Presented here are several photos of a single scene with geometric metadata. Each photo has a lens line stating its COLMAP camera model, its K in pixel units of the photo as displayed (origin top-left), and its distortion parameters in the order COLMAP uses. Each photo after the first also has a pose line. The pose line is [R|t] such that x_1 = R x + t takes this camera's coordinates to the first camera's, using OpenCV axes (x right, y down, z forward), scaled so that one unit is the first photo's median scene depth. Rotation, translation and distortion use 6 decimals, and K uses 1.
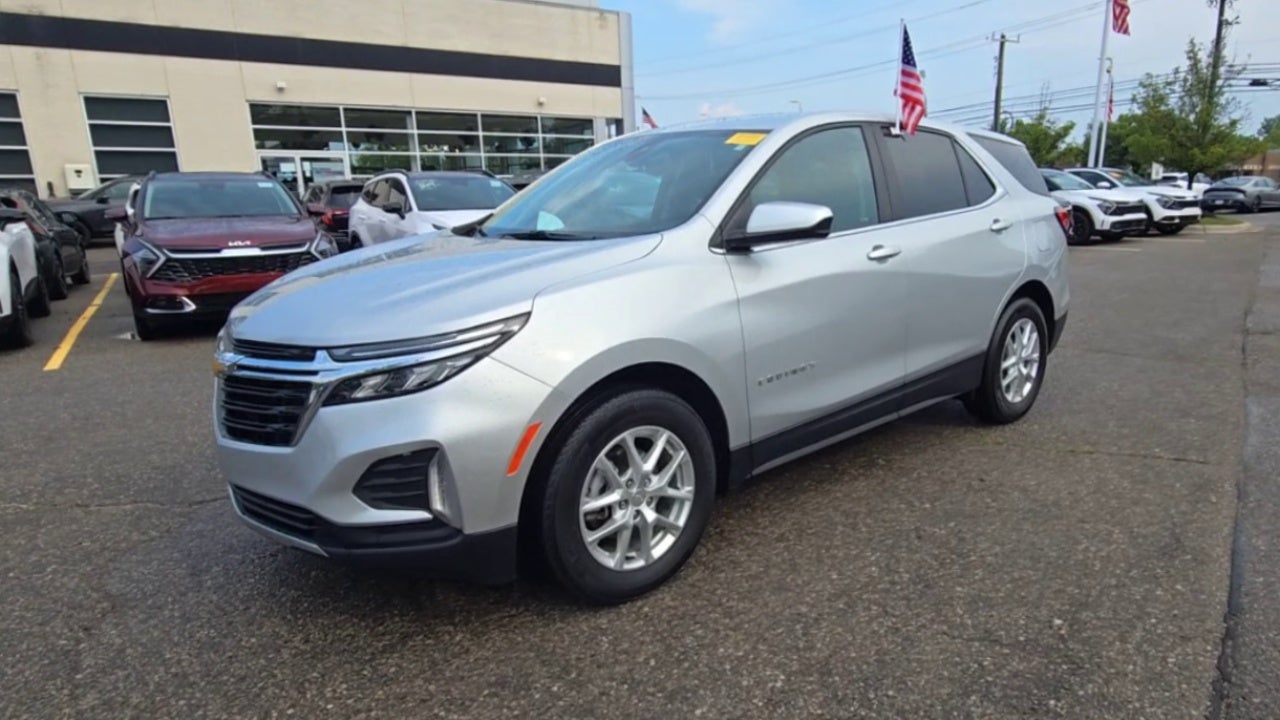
lens RADIAL K [[762.5, 0, 671.2], [0, 762.5, 395.7], [0, 0, 1]] dist [0.012288, -0.004155]
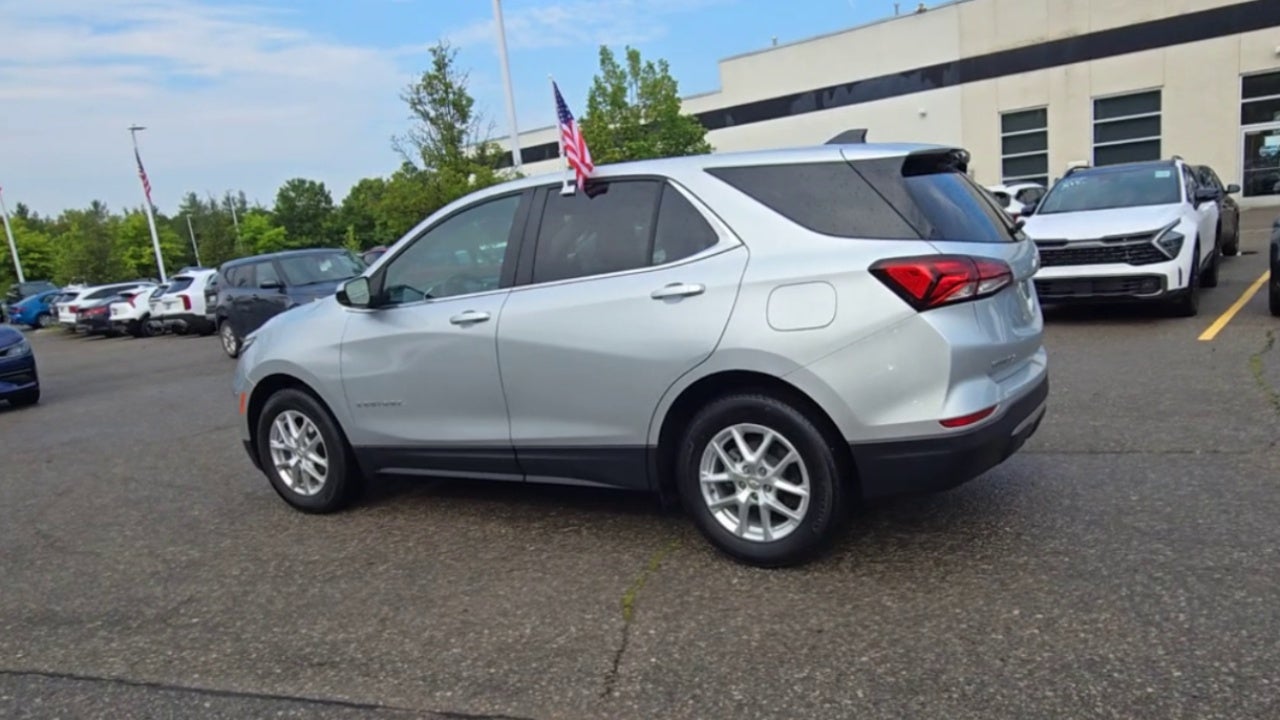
lens RADIAL K [[762.5, 0, 671.2], [0, 762.5, 395.7], [0, 0, 1]] dist [0.012288, -0.004155]
pose [[0.347042, 0.178126, -0.920778, 1.402700], [-0.155051, 0.979184, 0.130986, -0.265826], [0.924944, 0.097310, 0.367437, 0.880535]]
